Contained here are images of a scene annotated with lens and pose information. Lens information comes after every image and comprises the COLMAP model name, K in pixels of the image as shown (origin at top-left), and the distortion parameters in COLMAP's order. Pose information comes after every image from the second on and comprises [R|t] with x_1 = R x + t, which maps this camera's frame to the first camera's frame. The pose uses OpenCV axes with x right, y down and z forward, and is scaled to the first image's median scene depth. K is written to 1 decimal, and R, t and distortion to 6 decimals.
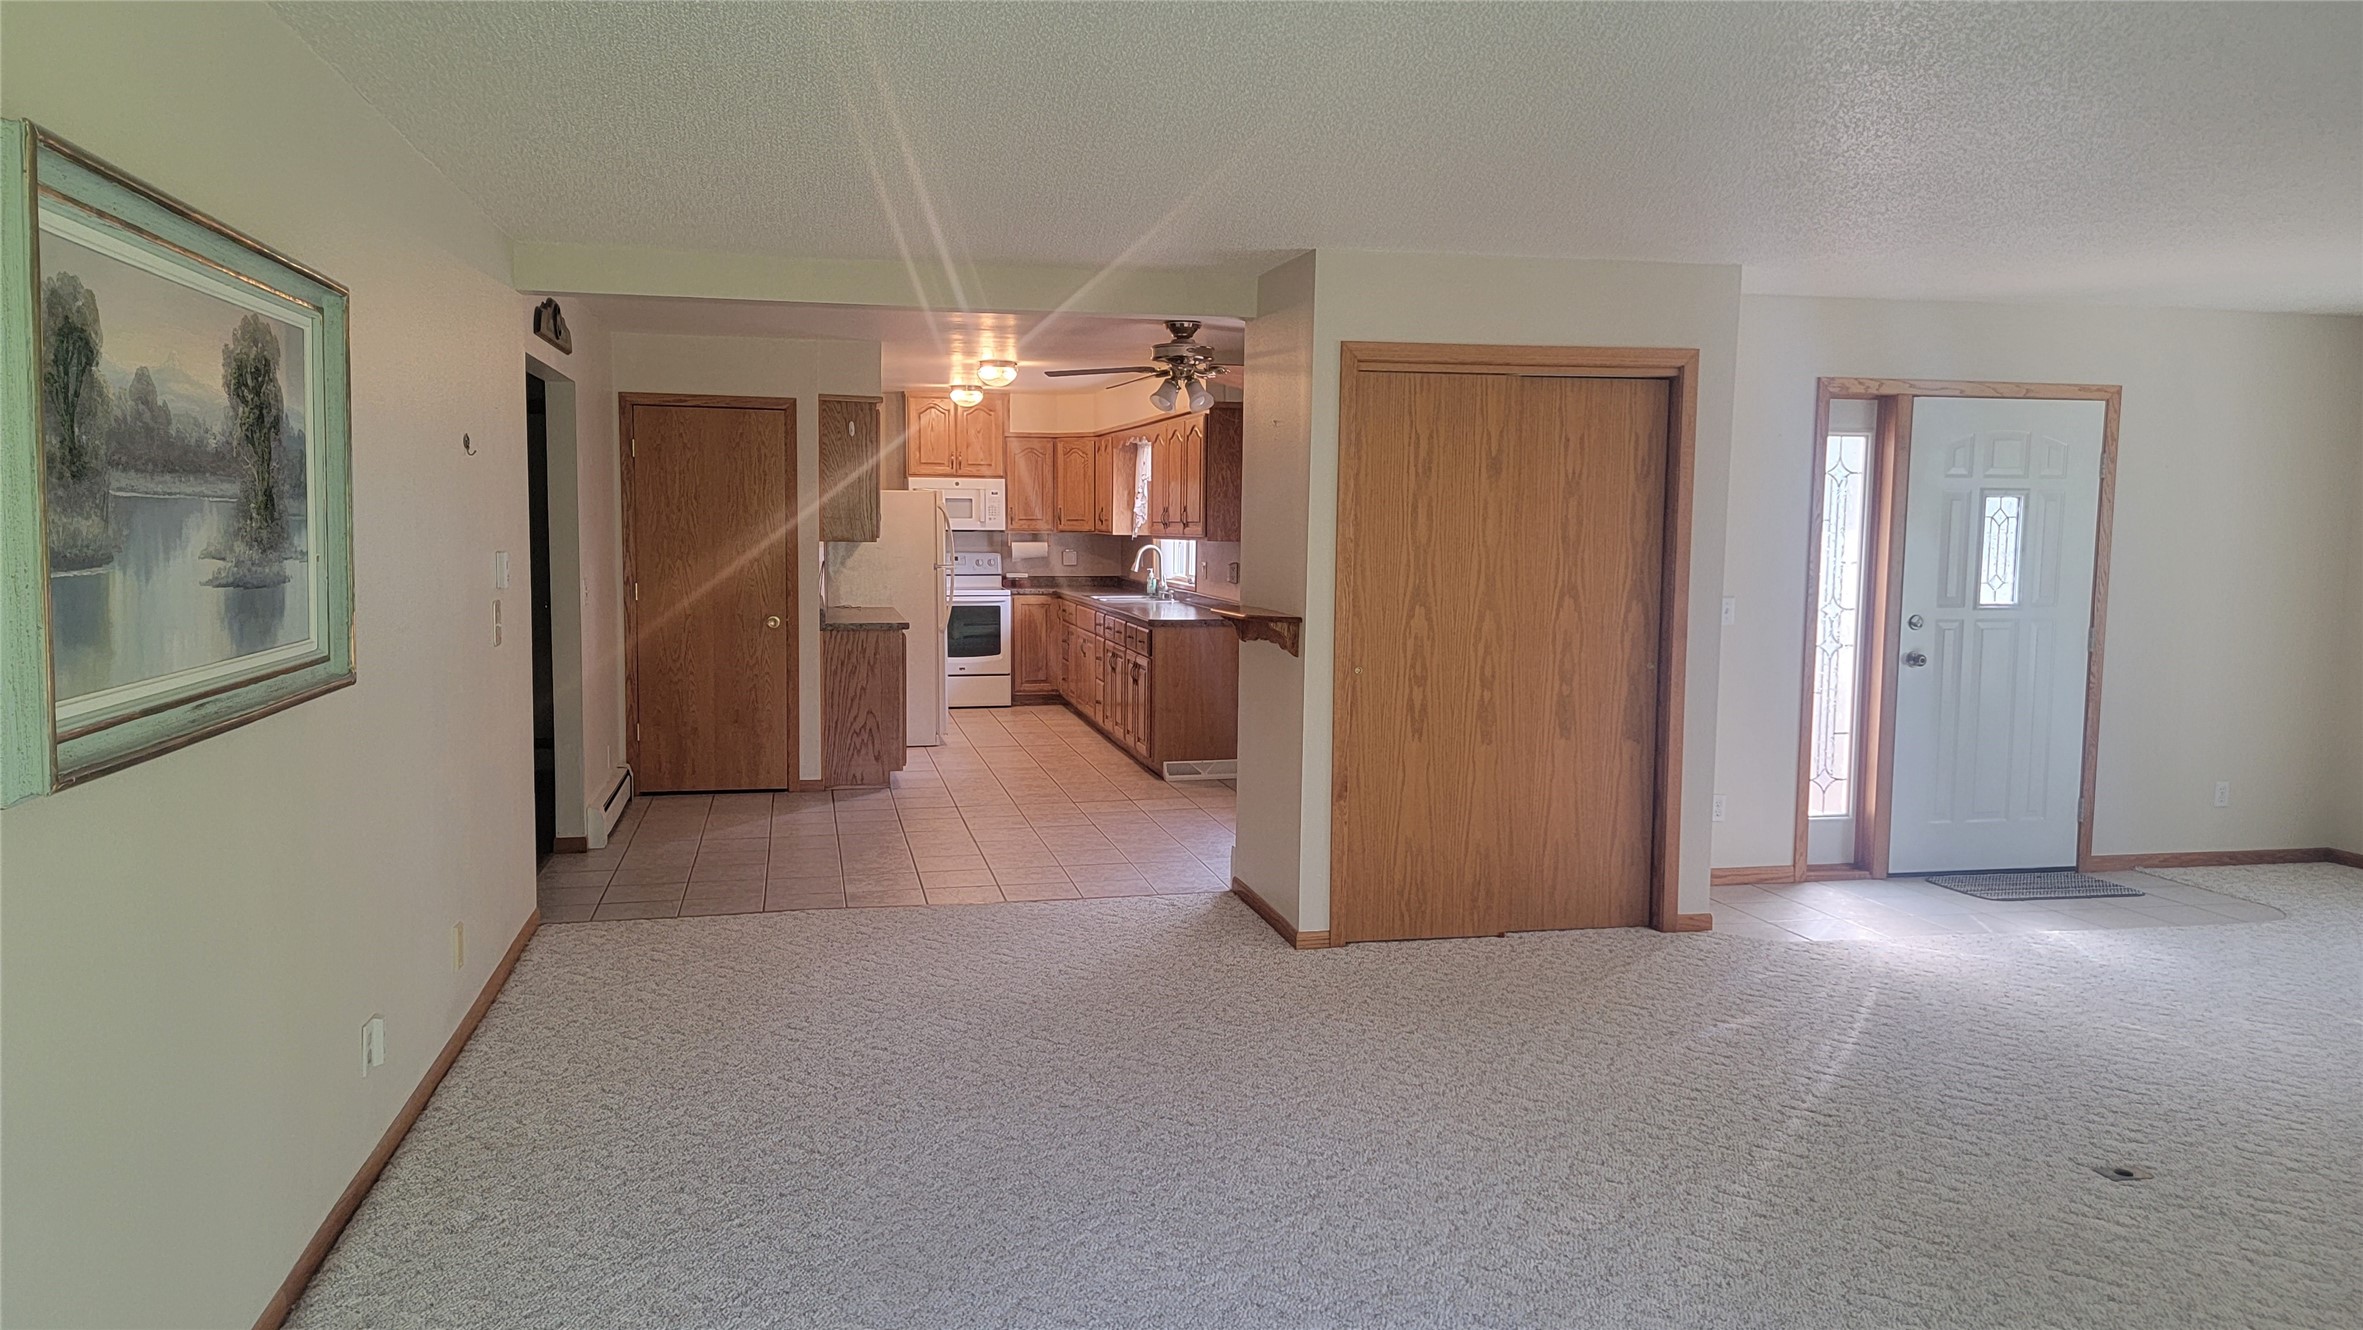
lens RADIAL K [[1633.9, 0, 1171.3], [0, 1633.9, 644.7], [0, 0, 1]] dist [0.052736, -0.017557]
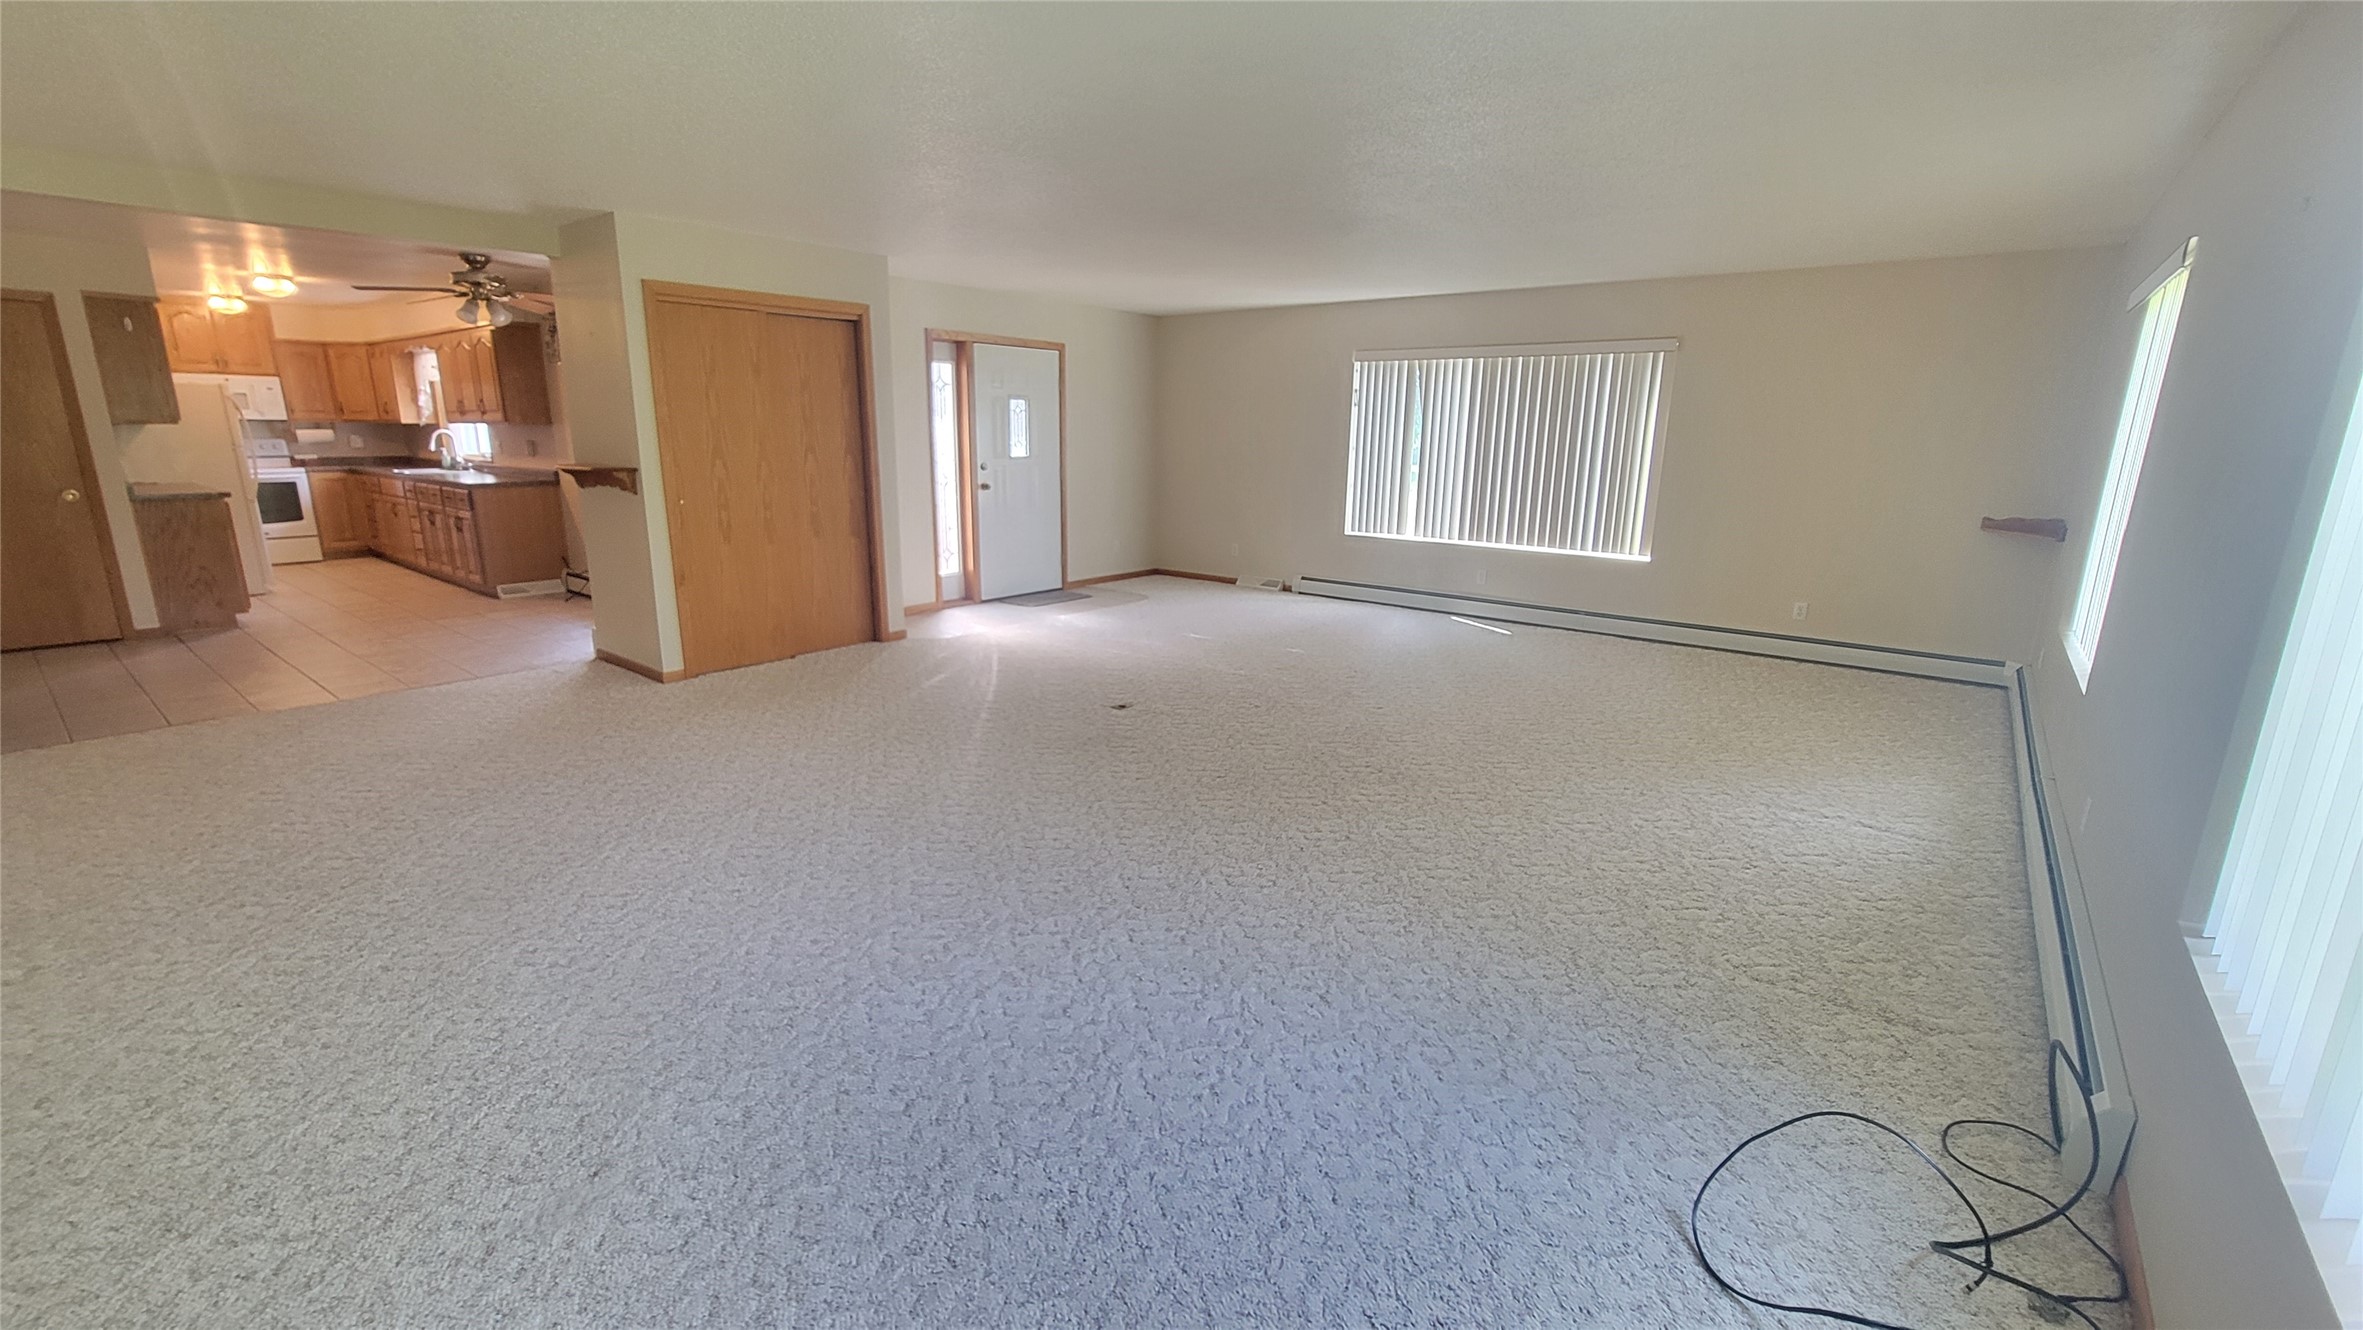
lens RADIAL K [[968.2, 0, 1178.6], [0, 968.2, 662.8], [0, 0, 1]] dist [-0.002170, 0.000774]
pose [[0.783412, -0.146668, 0.603949, -0.074891], [0.044446, 0.982489, 0.180943, 0.015892], [-0.619912, -0.114910, 0.776212, -0.022713]]
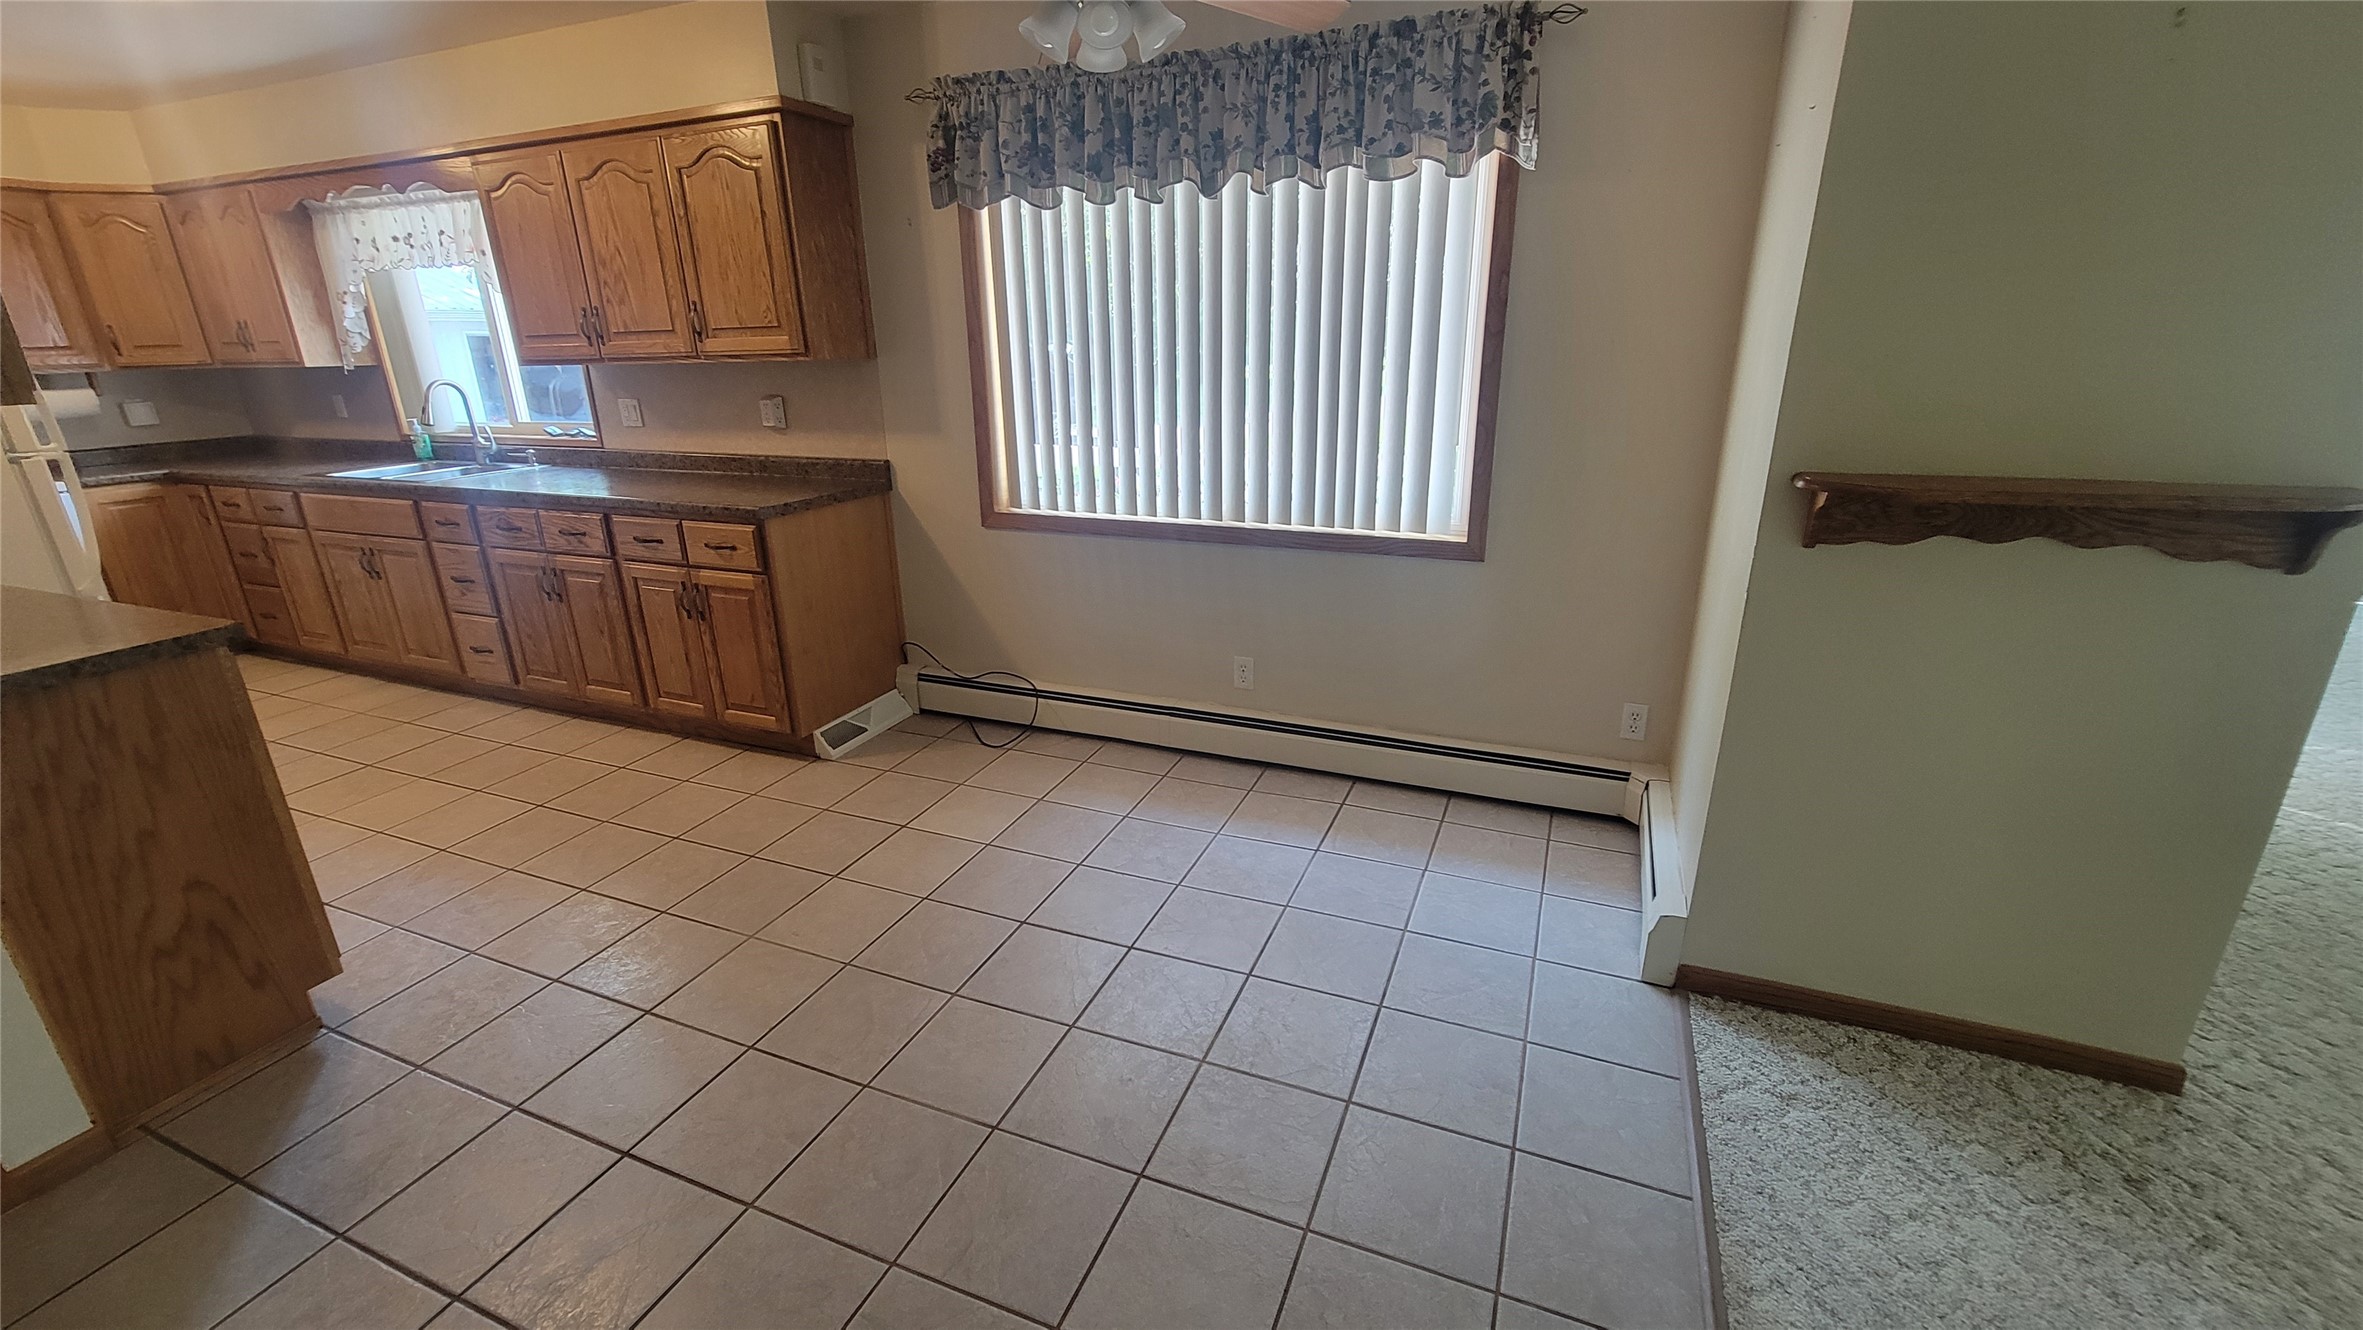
lens RADIAL K [[968.2, 0, 1179.8], [0, 968.2, 663.1], [0, 0, 1]] dist [-0.002170, 0.000774]
pose [[0.578168, -0.283099, 0.765230, -0.260499], [0.088827, 0.954141, 0.285875, -0.061069], [-0.811068, -0.097311, 0.576800, 0.873733]]
